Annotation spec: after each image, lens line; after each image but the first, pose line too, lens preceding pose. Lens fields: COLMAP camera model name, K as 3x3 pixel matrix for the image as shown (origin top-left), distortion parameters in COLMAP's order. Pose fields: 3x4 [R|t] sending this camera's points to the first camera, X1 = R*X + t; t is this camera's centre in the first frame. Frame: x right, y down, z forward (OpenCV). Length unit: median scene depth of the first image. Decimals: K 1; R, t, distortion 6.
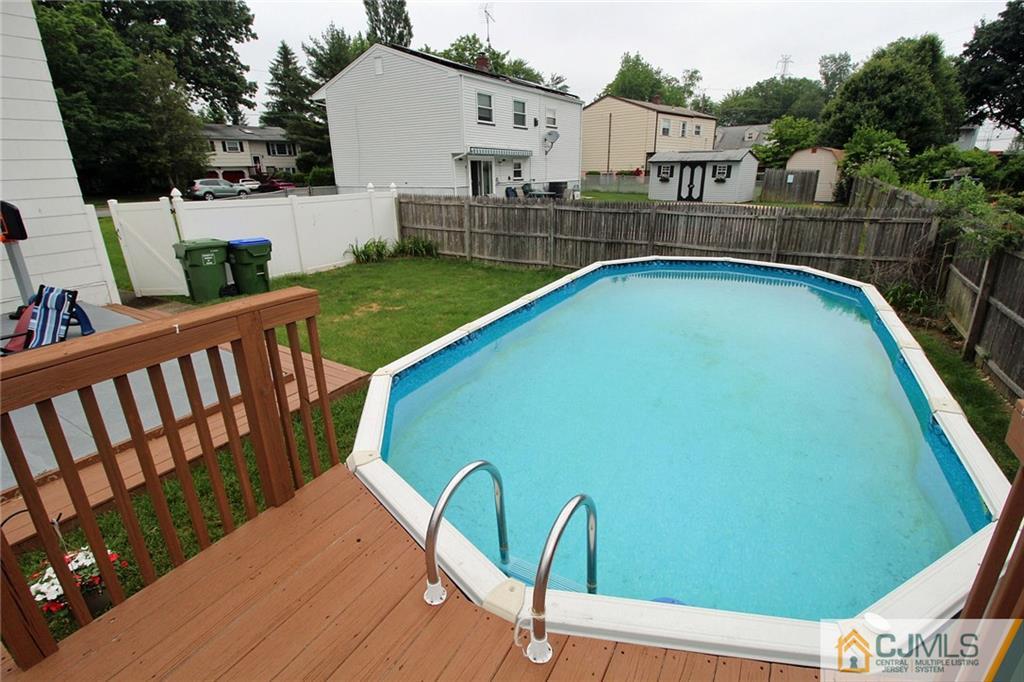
lens RADIAL K [[476.5, 0, 513.8], [0, 476.5, 332.0], [0, 0, 1]] dist [0.003246, -0.013926]
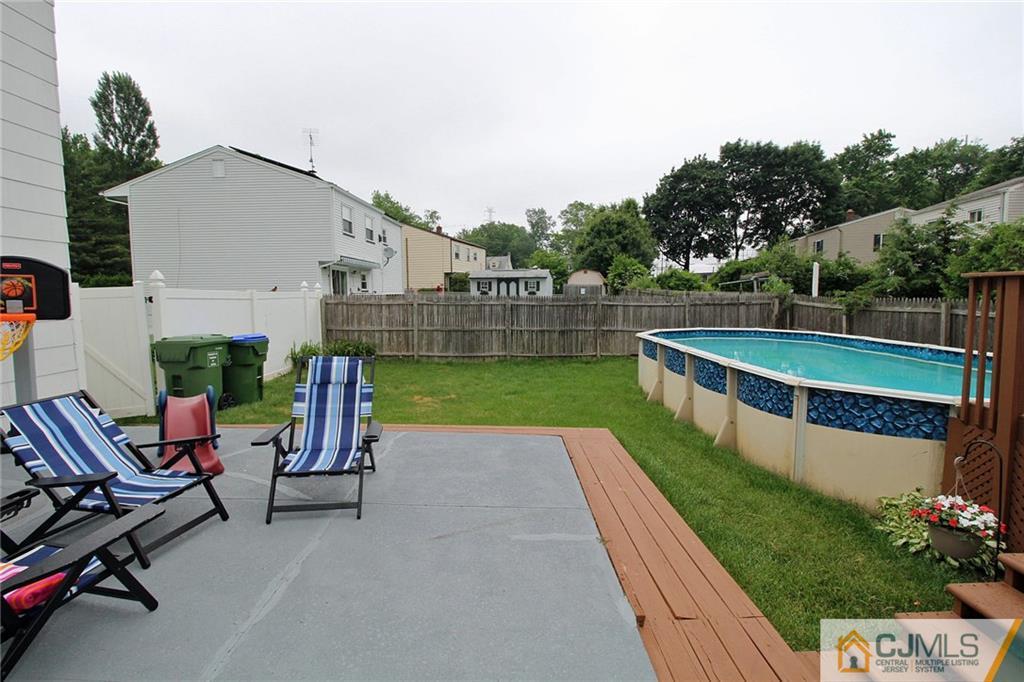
lens RADIAL K [[476.5, 0, 513.8], [0, 476.5, 332.0], [0, 0, 1]] dist [0.003246, -0.013926]
pose [[0.860112, -0.038362, 0.508661, -0.208678], [0.163704, 0.965182, -0.204021, 0.013259], [-0.483124, 0.258750, 0.836444, 0.041095]]
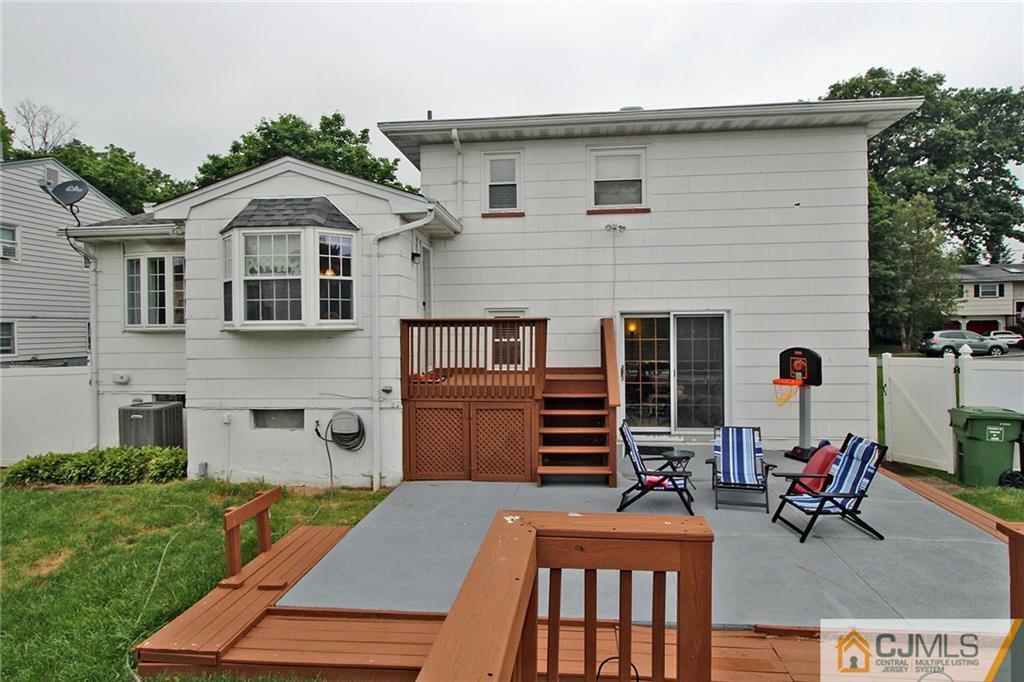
lens RADIAL K [[602.2, 0, 514.8], [0, 602.2, 325.4], [0, 0, 1]] dist [-0.000199, -0.000276]
pose [[0.405864, 0.006848, -0.913908, -0.023030], [-0.291621, 0.948670, -0.122400, 0.009045], [0.866159, 0.316193, 0.387028, -0.035891]]
